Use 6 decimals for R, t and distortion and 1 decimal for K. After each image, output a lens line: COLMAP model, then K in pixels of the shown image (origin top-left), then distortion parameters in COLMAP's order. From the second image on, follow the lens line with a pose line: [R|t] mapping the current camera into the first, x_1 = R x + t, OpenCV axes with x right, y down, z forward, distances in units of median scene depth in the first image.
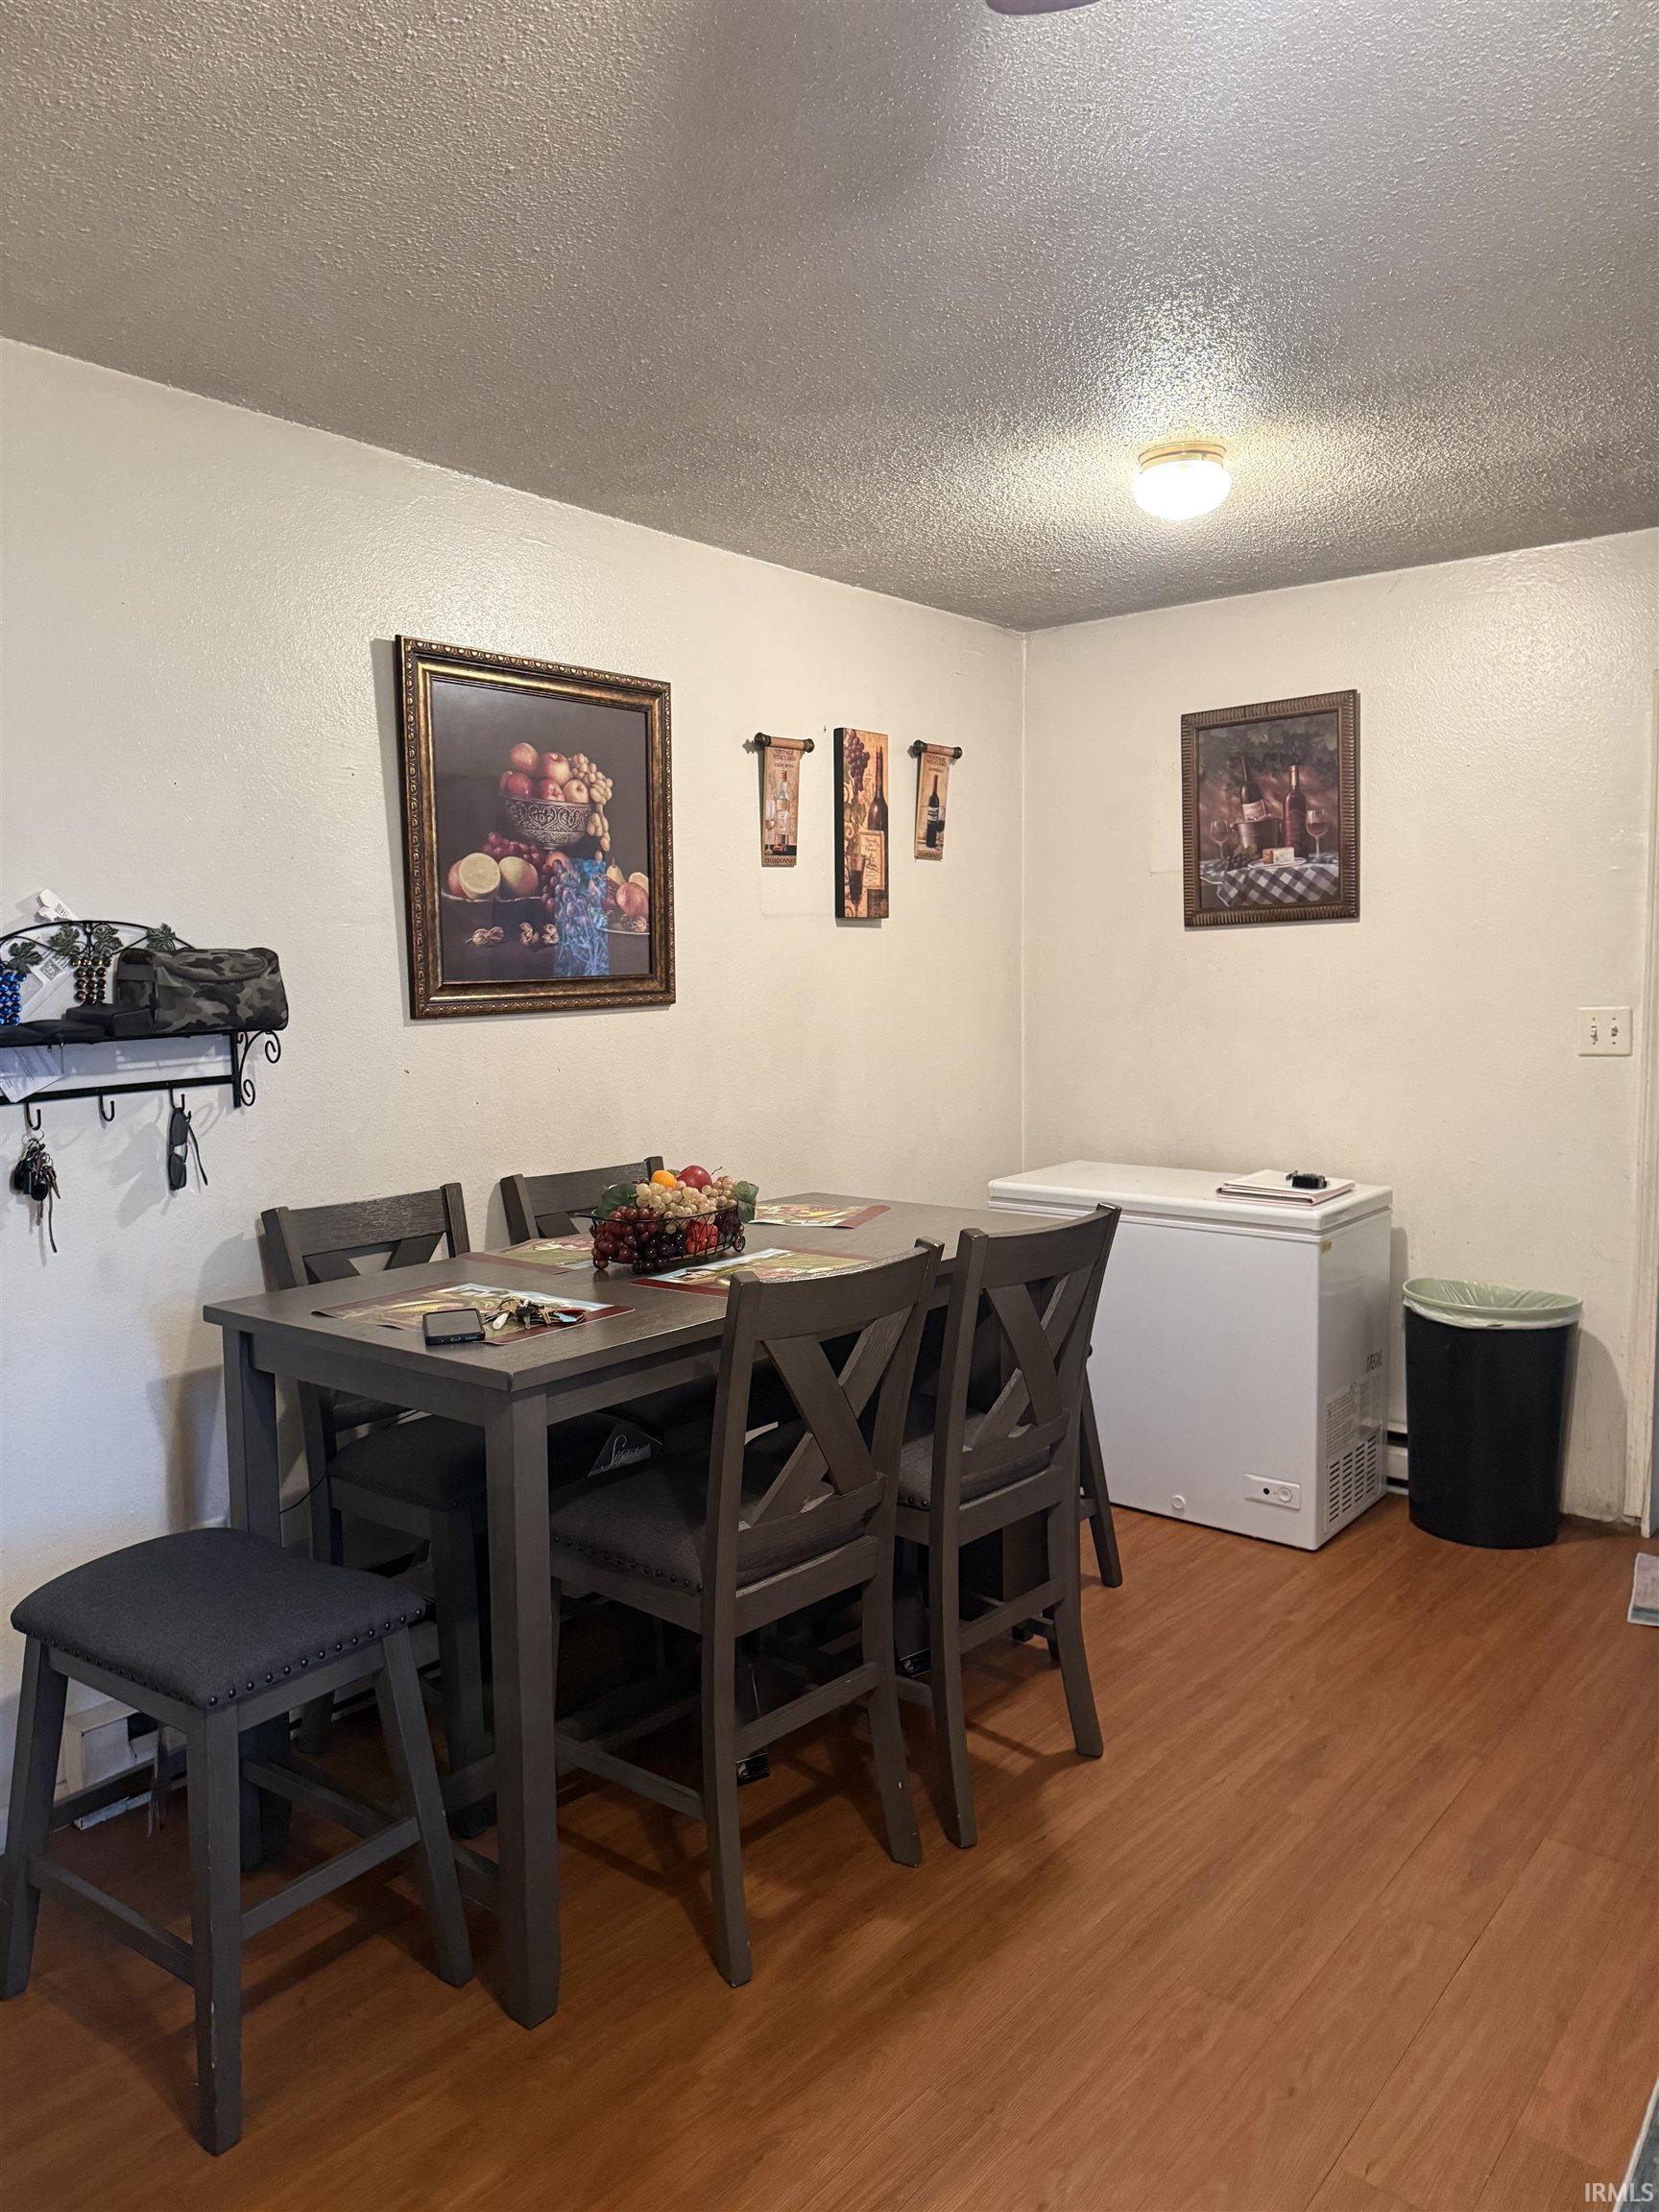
lens RADIAL K [[1547.8, 0, 829.4], [0, 1547.8, 1116.4], [0, 0, 1]] dist [0.165765, -0.300723]
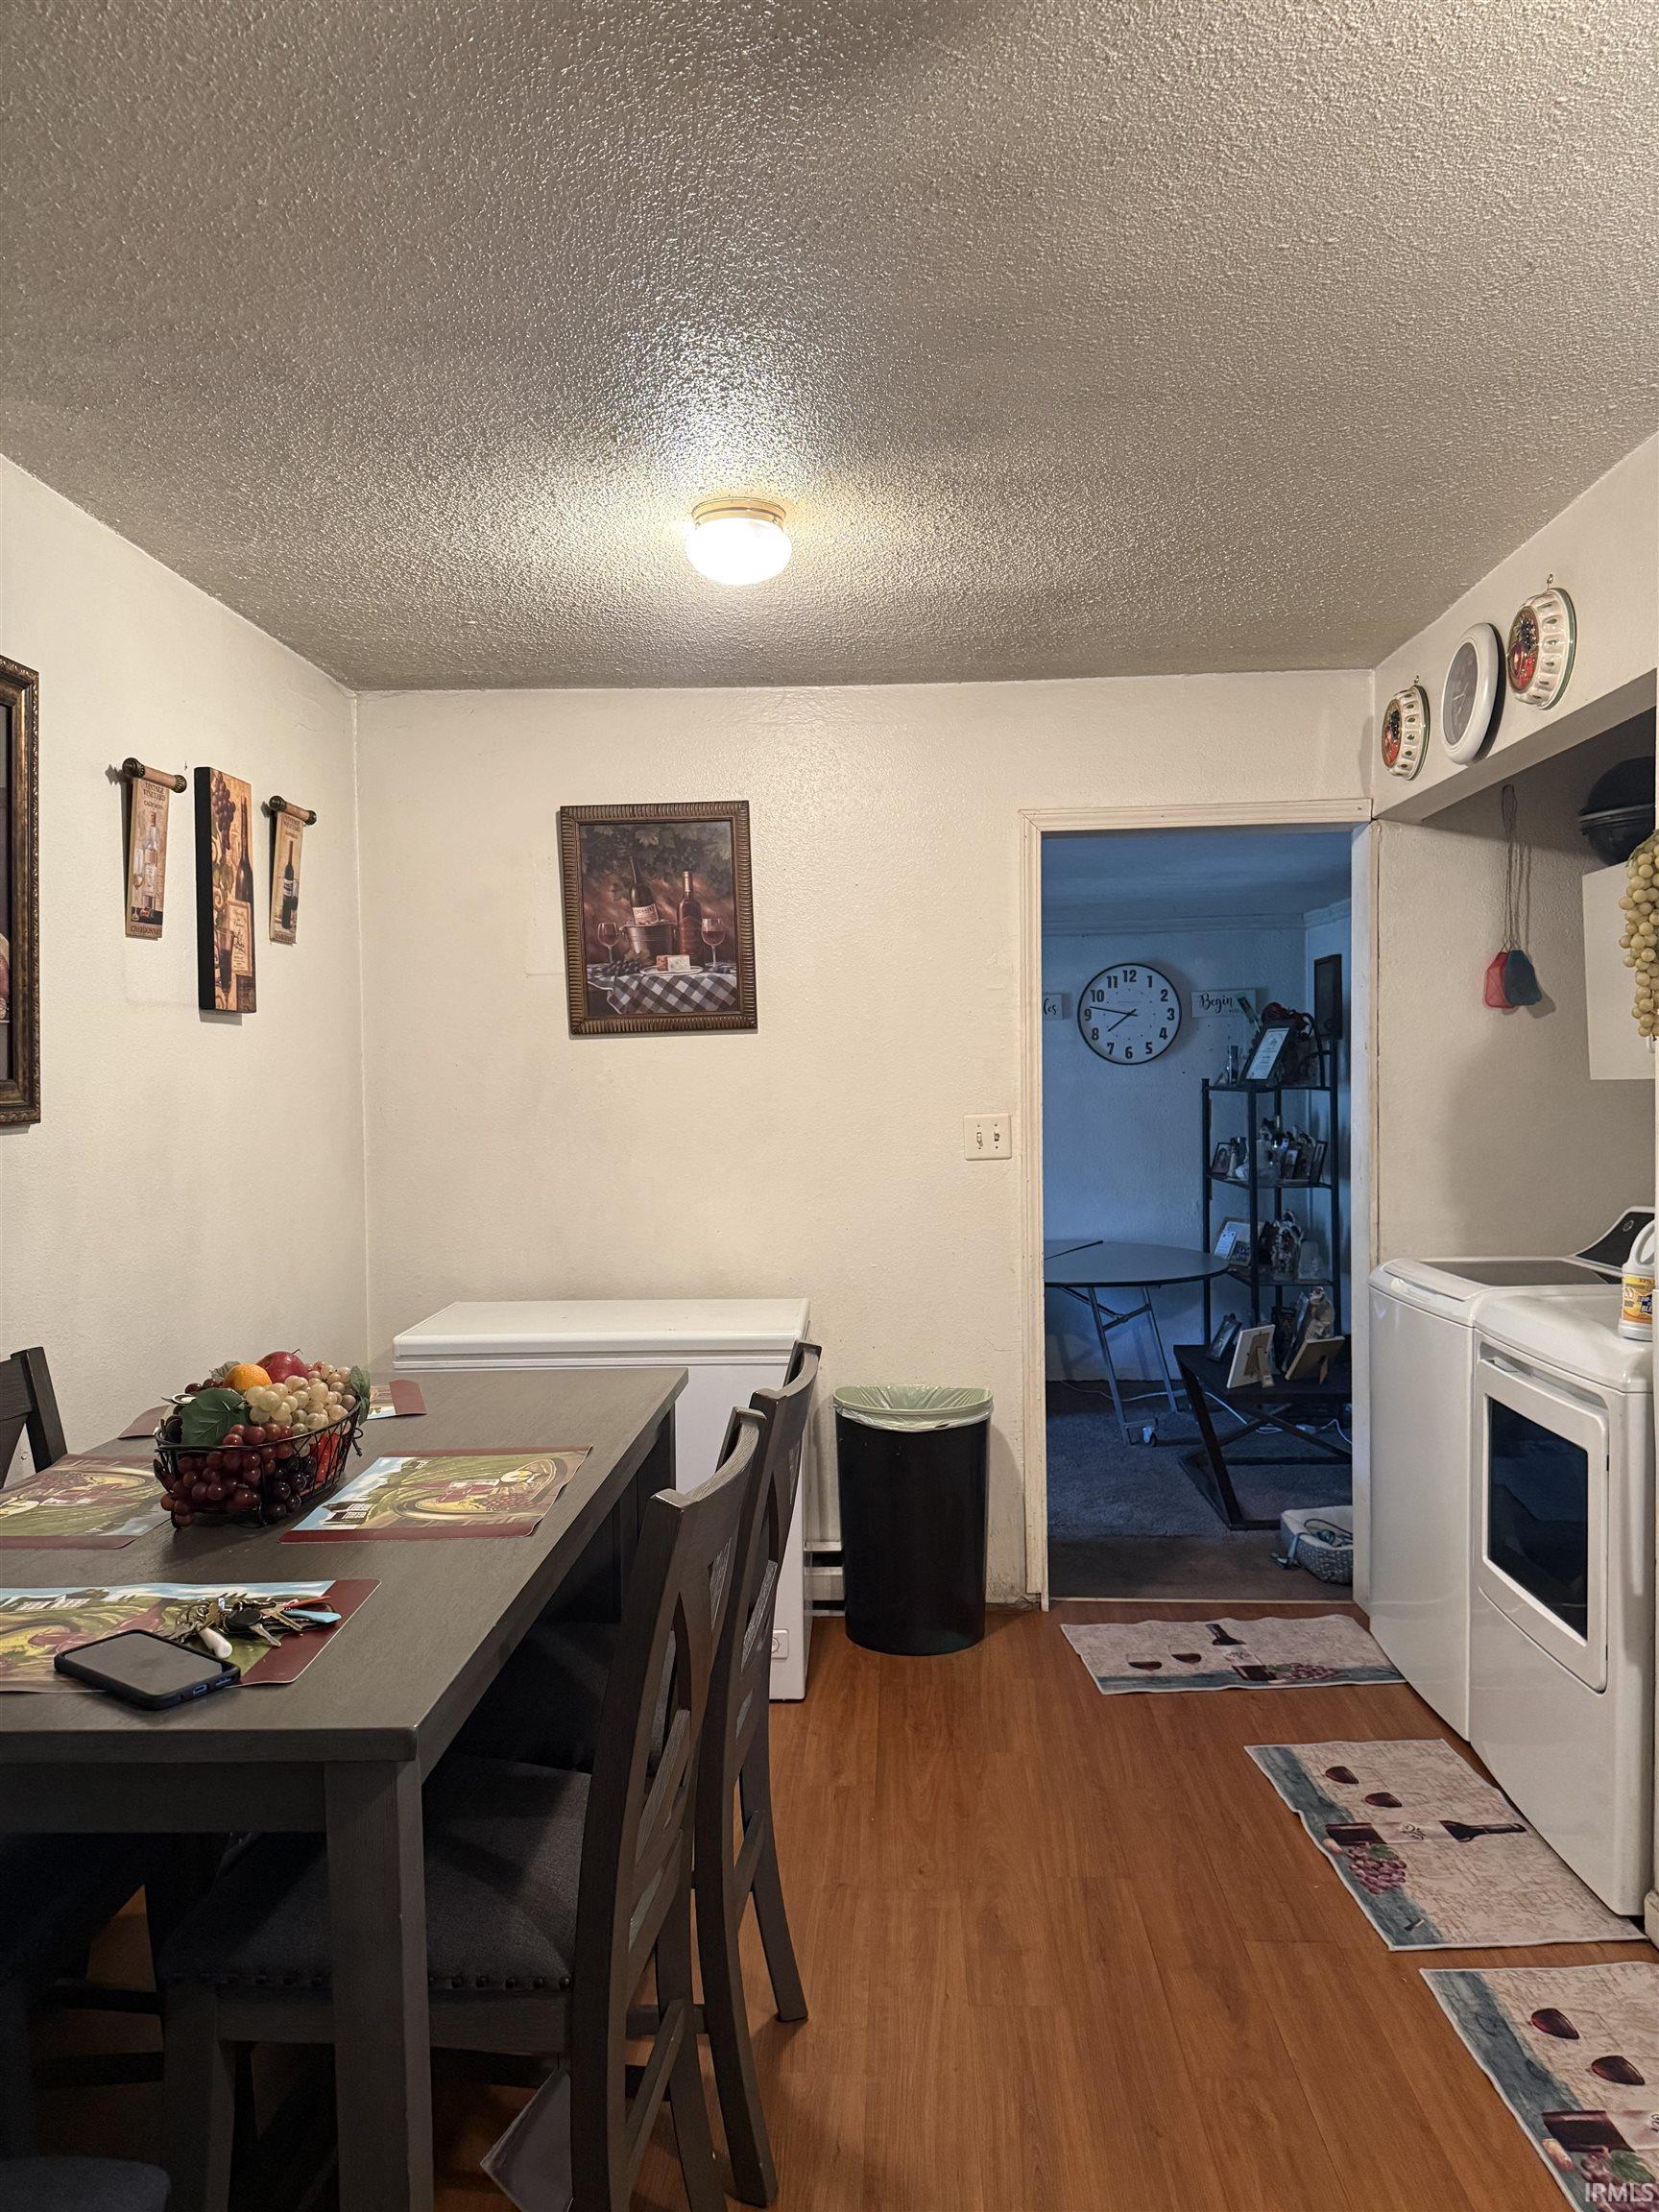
lens RADIAL K [[1547.8, 0, 829.4], [0, 1547.8, 1116.4], [0, 0, 1]] dist [0.165765, -0.300723]
pose [[0.794981, -0.013024, 0.606495, -0.217696], [0.061674, 0.996325, -0.059445, -0.010711], [-0.603491, 0.084663, 0.792862, 0.202596]]
